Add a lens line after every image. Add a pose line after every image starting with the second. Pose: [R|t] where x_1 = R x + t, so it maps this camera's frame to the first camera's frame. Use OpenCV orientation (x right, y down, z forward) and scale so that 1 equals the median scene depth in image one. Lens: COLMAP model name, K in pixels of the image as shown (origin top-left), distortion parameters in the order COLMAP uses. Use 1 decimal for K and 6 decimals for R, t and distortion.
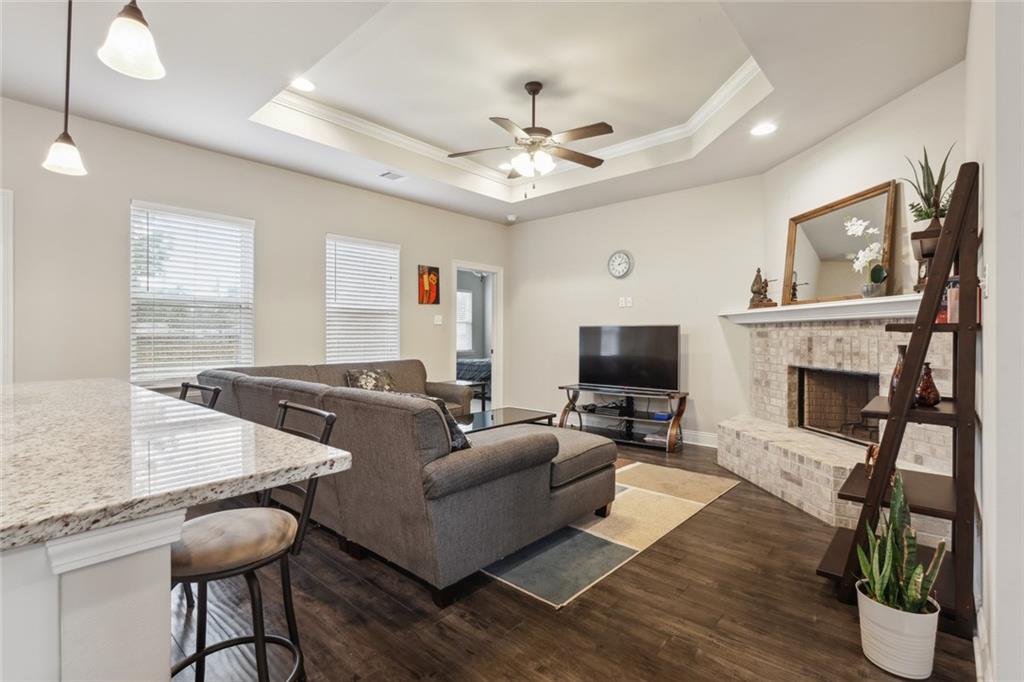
lens RADIAL K [[477.9, 0, 512.0], [0, 477.9, 341.0], [0, 0, 1]] dist [0.001174, 0.000006]
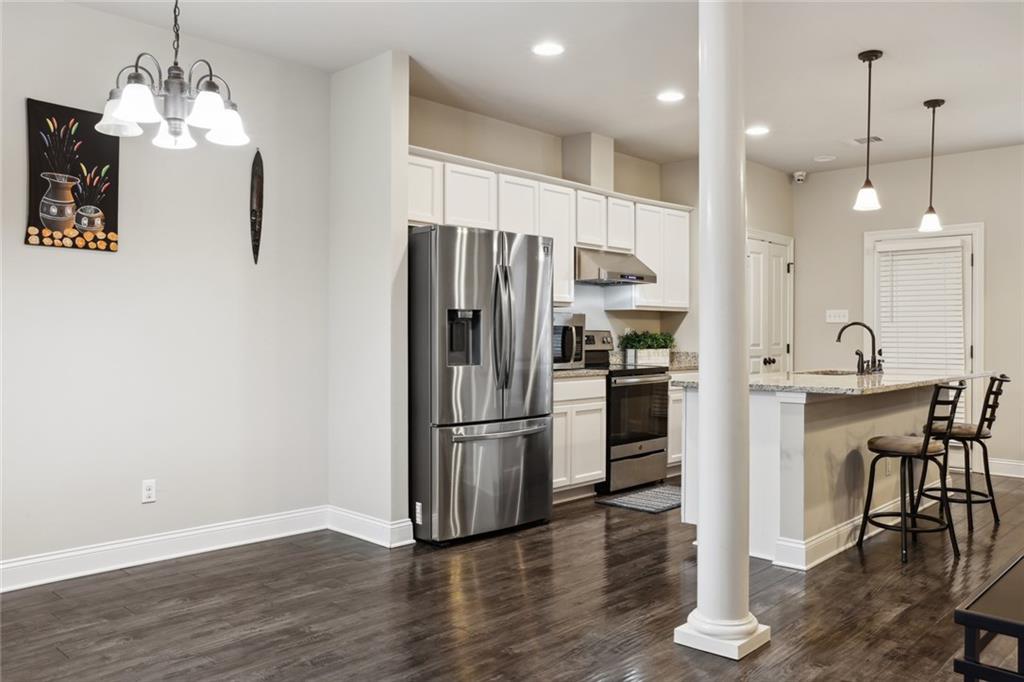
lens RADIAL K [[799.0, 0, 512.0], [0, 799.0, 341.0], [0, 0, 1]] dist [-0.047111, 0.004947]
pose [[-0.034248, 0.006850, -0.999390, 0.750588], [-0.012543, 0.999895, 0.007283, -0.000327], [0.999335, 0.012785, -0.034159, -0.121253]]
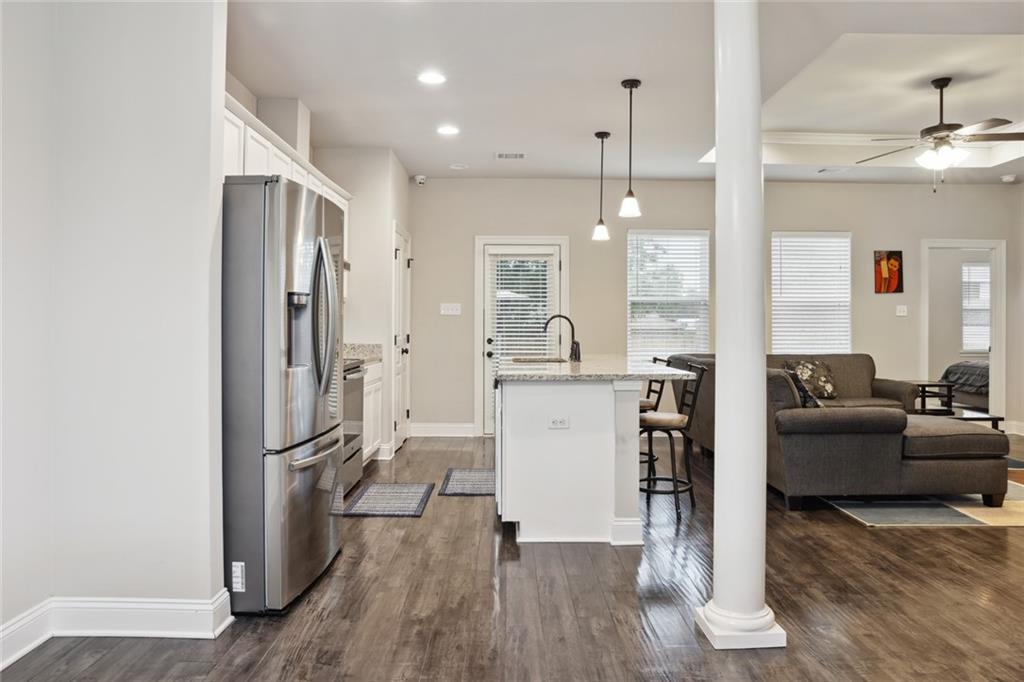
lens RADIAL K [[705.7, 0, 511.5], [0, 705.7, 322.4], [0, 0, 1]] dist [-0.069127, 0.004246]
pose [[0.675406, -0.002466, -0.737442, 0.386392], [-0.010623, 0.999858, -0.013073, 0.002738], [0.737370, 0.016663, 0.675284, -0.500090]]
